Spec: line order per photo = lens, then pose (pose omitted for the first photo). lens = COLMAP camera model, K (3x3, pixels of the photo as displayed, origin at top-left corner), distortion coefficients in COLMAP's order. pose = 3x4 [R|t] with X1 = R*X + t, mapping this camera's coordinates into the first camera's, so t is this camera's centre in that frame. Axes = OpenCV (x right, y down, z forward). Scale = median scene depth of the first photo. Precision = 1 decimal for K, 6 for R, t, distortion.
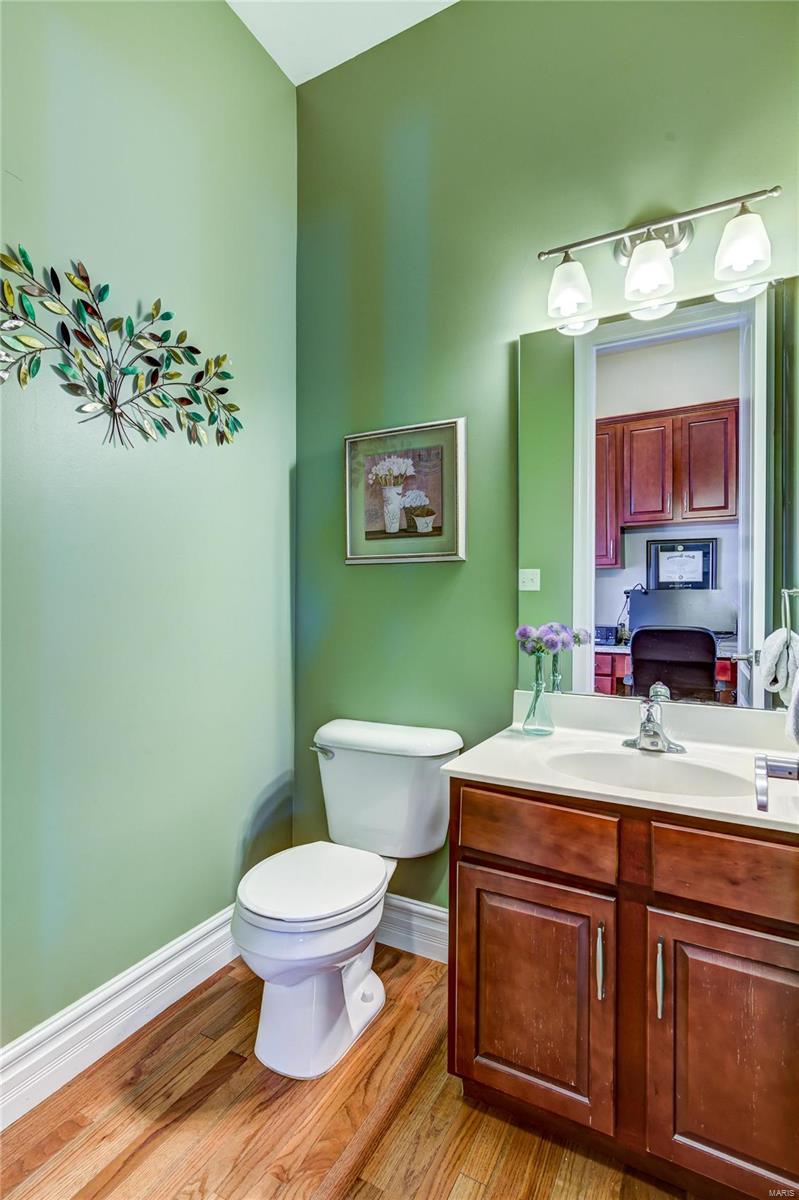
lens RADIAL K [[596.9, 0, 391.7], [0, 596.9, 603.8], [0, 0, 1]] dist [0.004824, -0.000624]
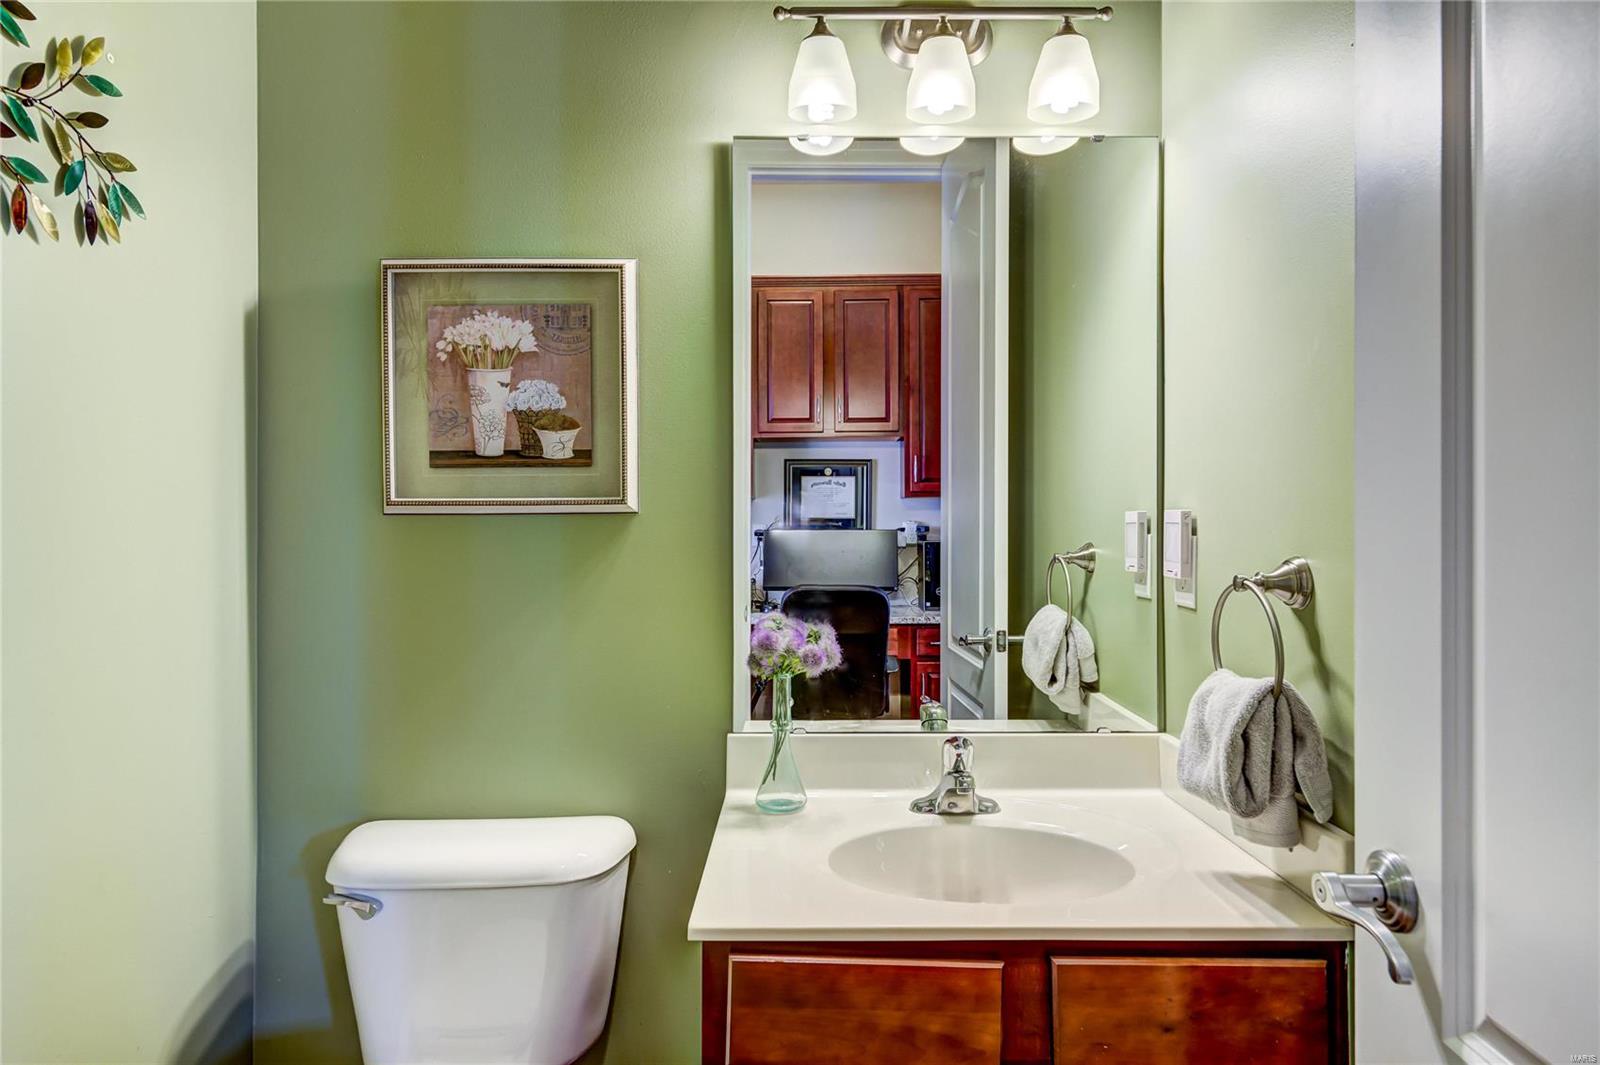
lens RADIAL K [[895.2, 0, 800.5], [0, 895.2, 525.5], [0, 0, 1]] dist [0.005389, -0.001162]
pose [[0.872501, -0.005863, 0.488577, -0.153449], [0.009157, 0.999949, -0.004353, -0.054086], [-0.488527, 0.008272, 0.872510, 0.180922]]
